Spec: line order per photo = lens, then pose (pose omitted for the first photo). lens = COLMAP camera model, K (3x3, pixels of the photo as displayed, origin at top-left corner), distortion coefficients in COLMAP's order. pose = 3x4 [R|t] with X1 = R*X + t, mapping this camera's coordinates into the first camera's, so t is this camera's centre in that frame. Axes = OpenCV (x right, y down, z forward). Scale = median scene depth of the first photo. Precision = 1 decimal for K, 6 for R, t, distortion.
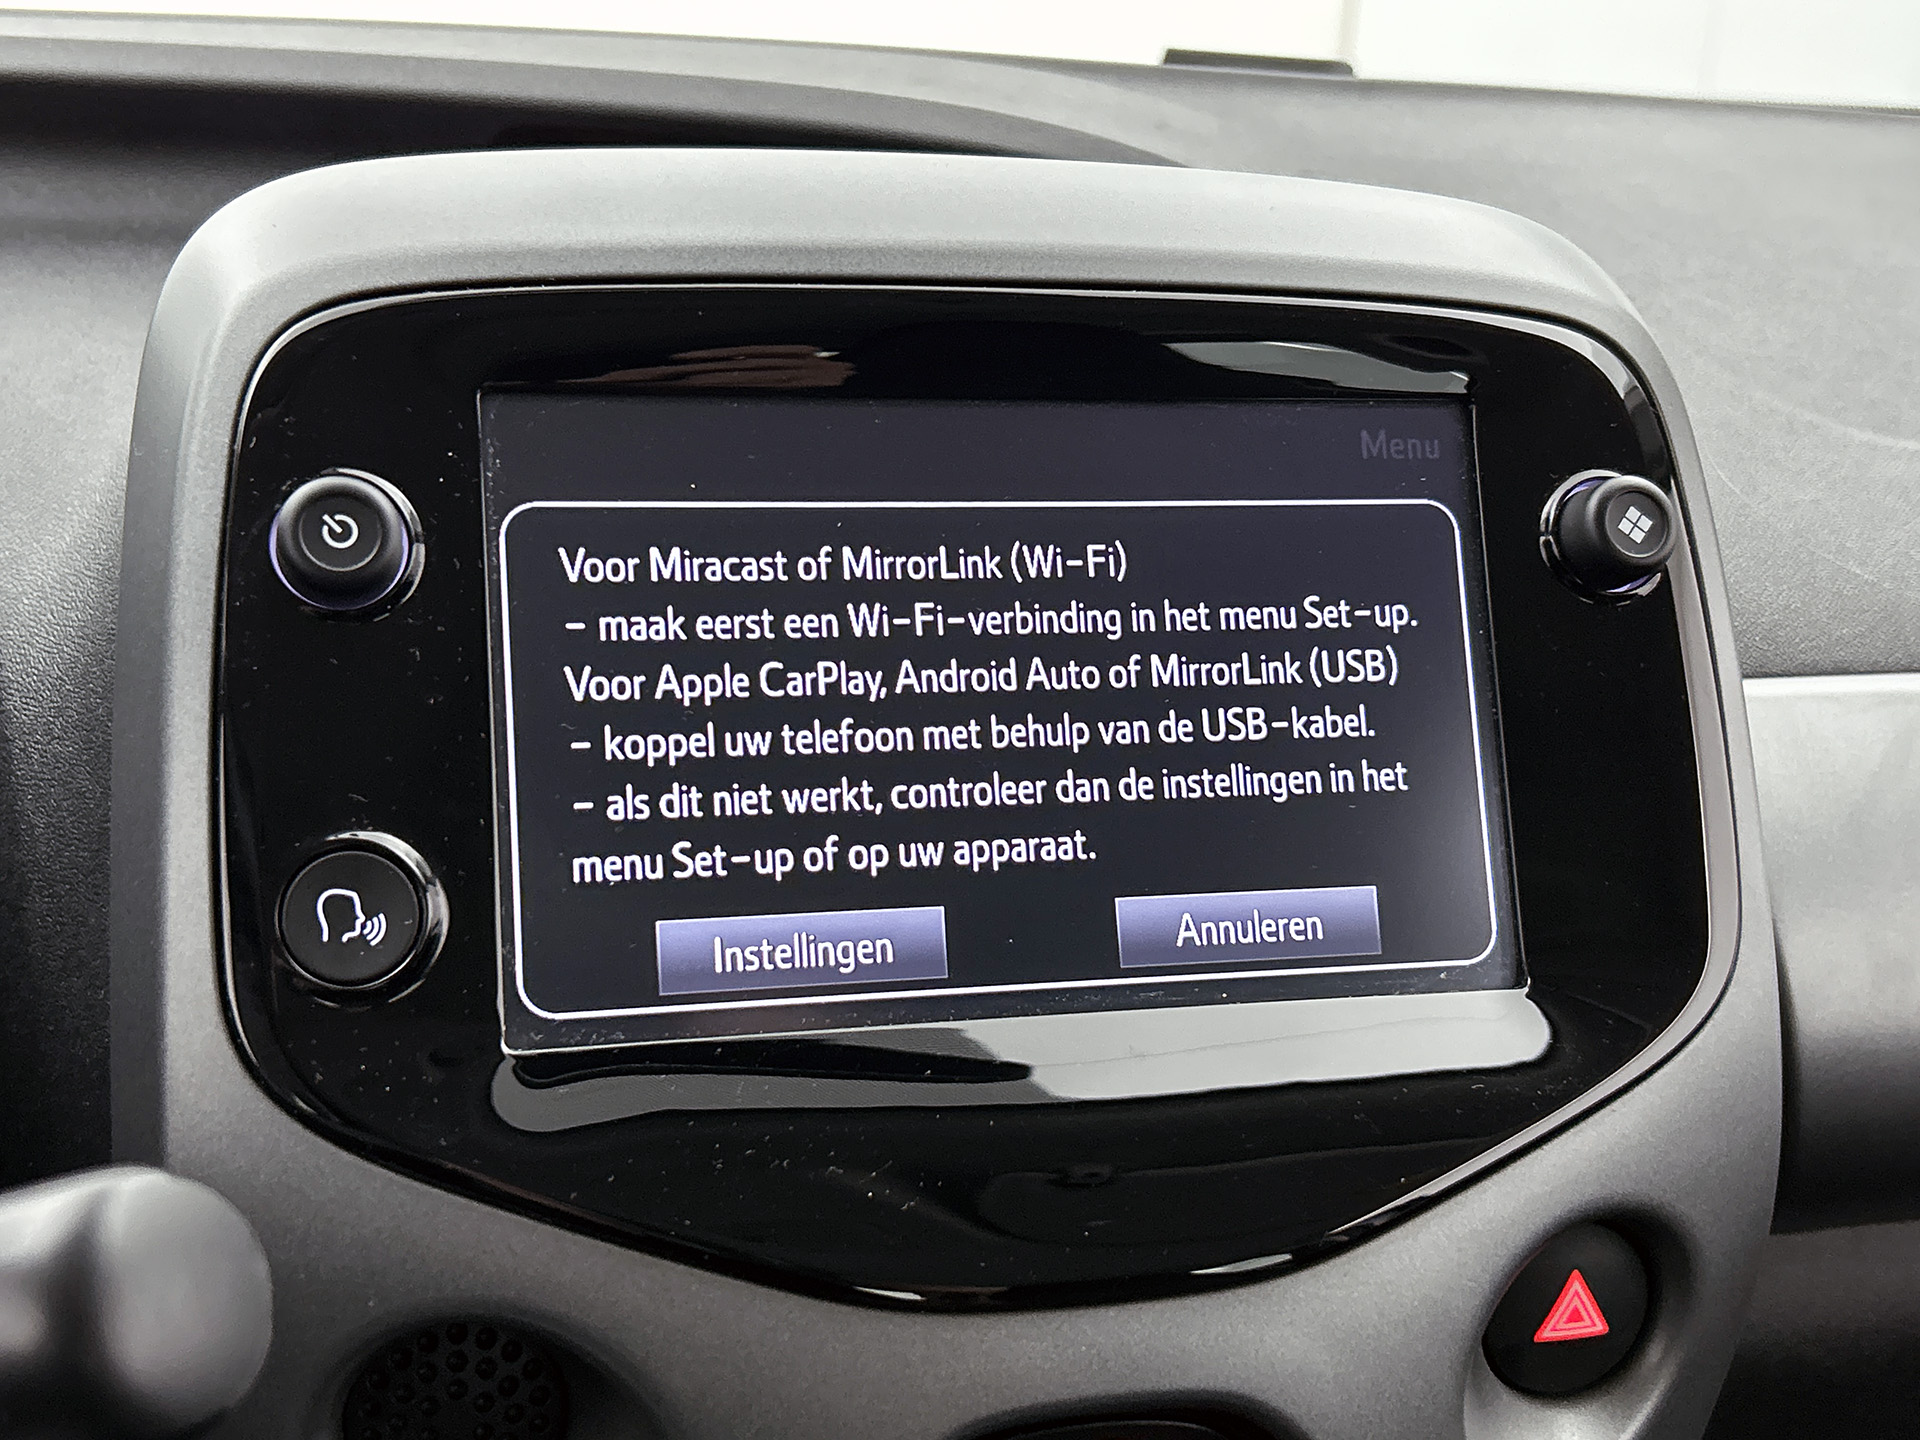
lens RADIAL K [[2238.6, 0, 934.7], [0, 2238.6, 740.8], [0, 0, 1]] dist [0.028183, 0.000000]
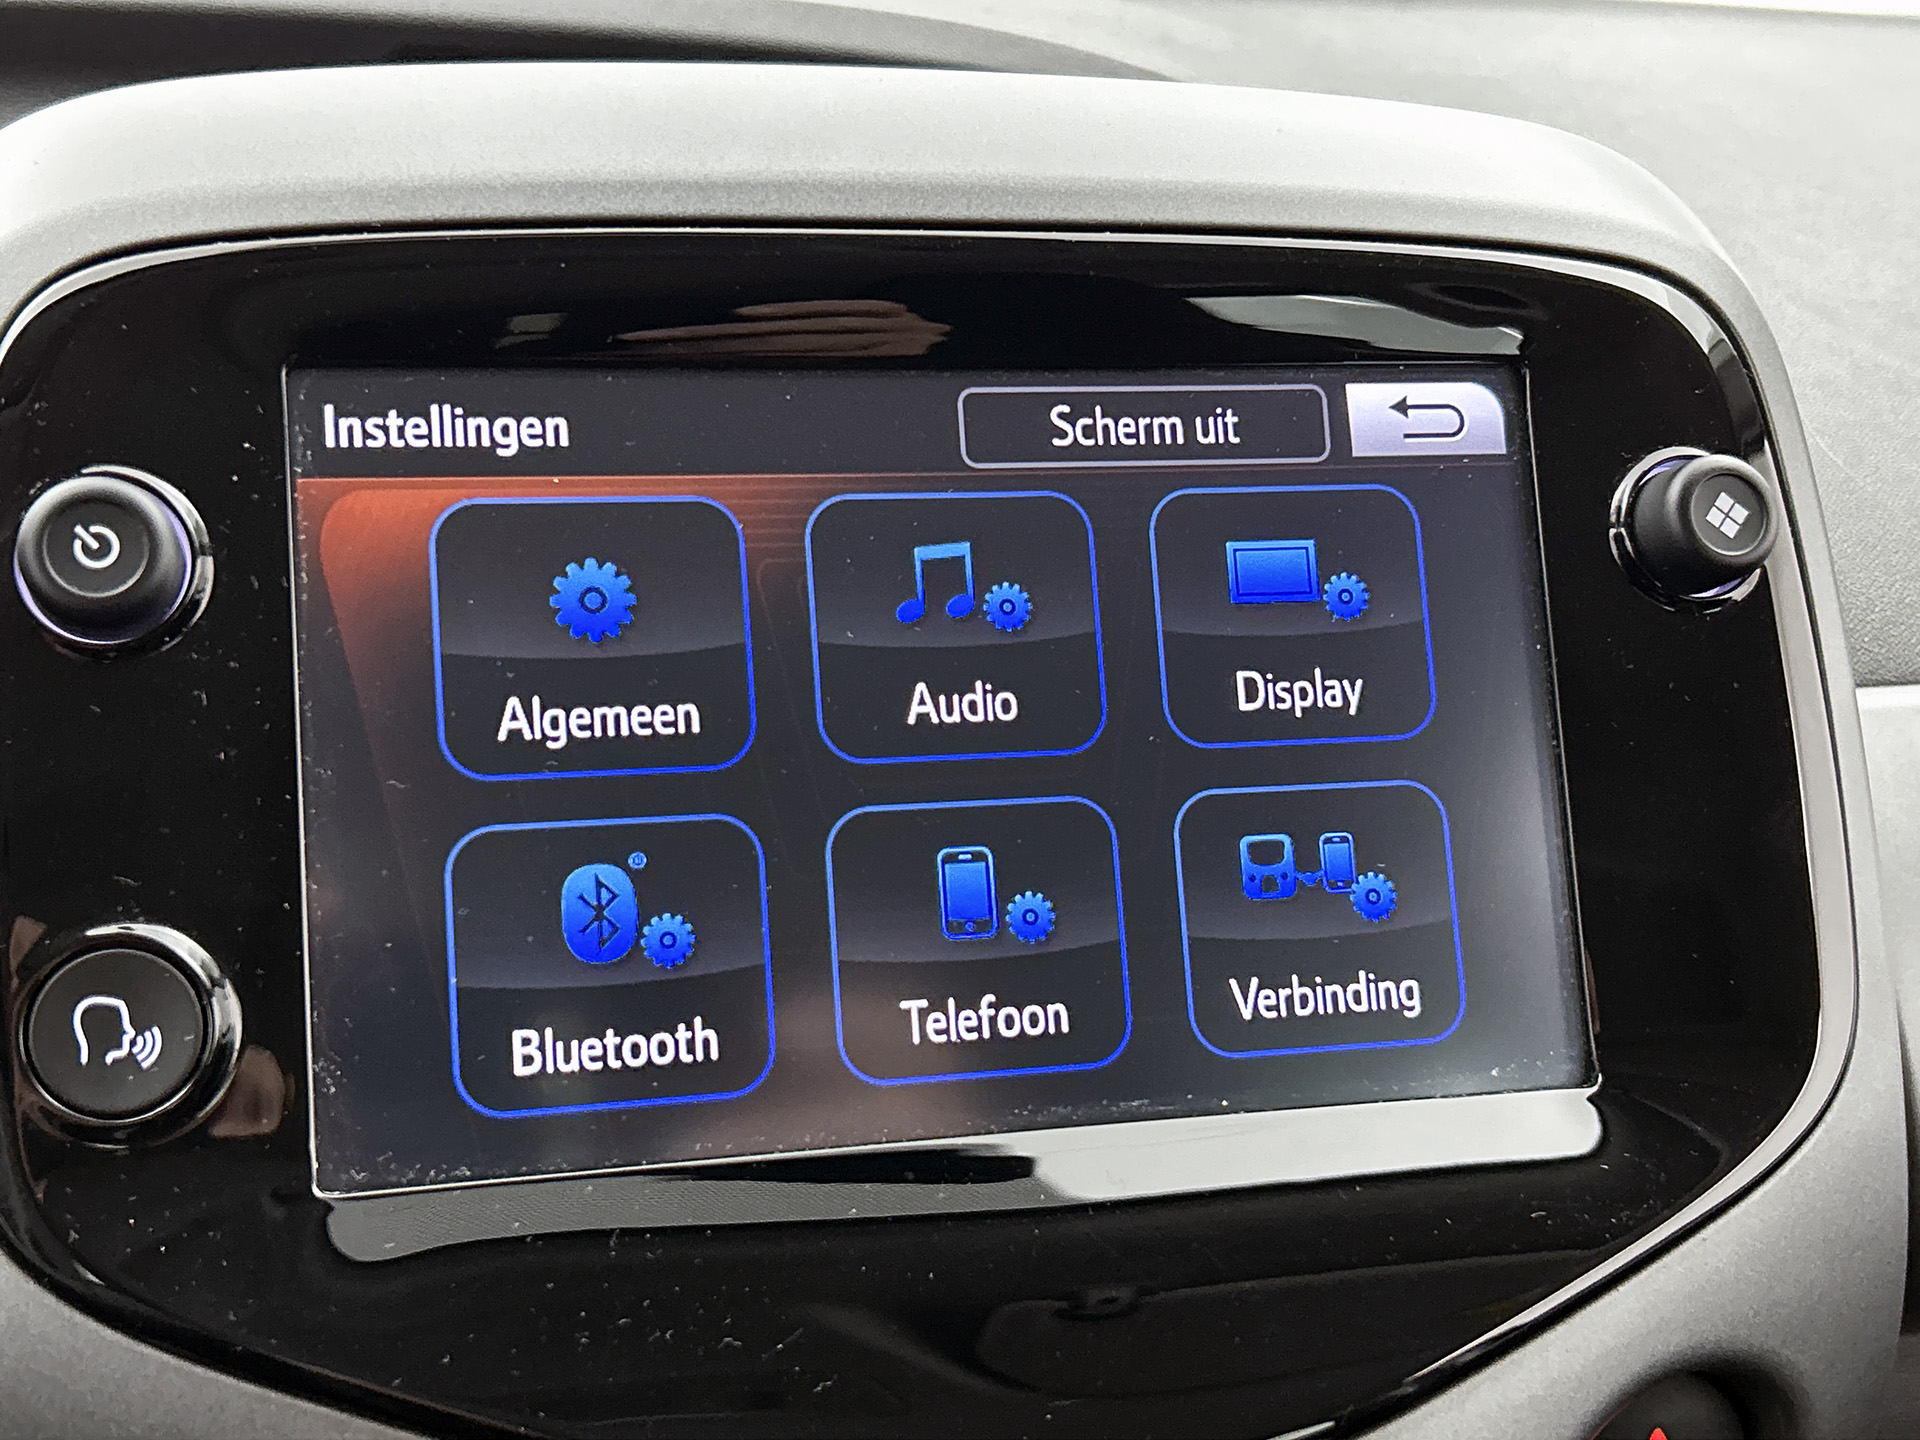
lens RADIAL K [[2344.5, 0, 969.9], [0, 2344.5, 715.9], [0, 0, 1]] dist [-0.005418, 0.000000]
pose [[0.999961, -0.008122, -0.003564, 0.040616], [0.008145, 0.999945, 0.006608, -0.032031], [0.003510, -0.006637, 0.999972, 0.151098]]
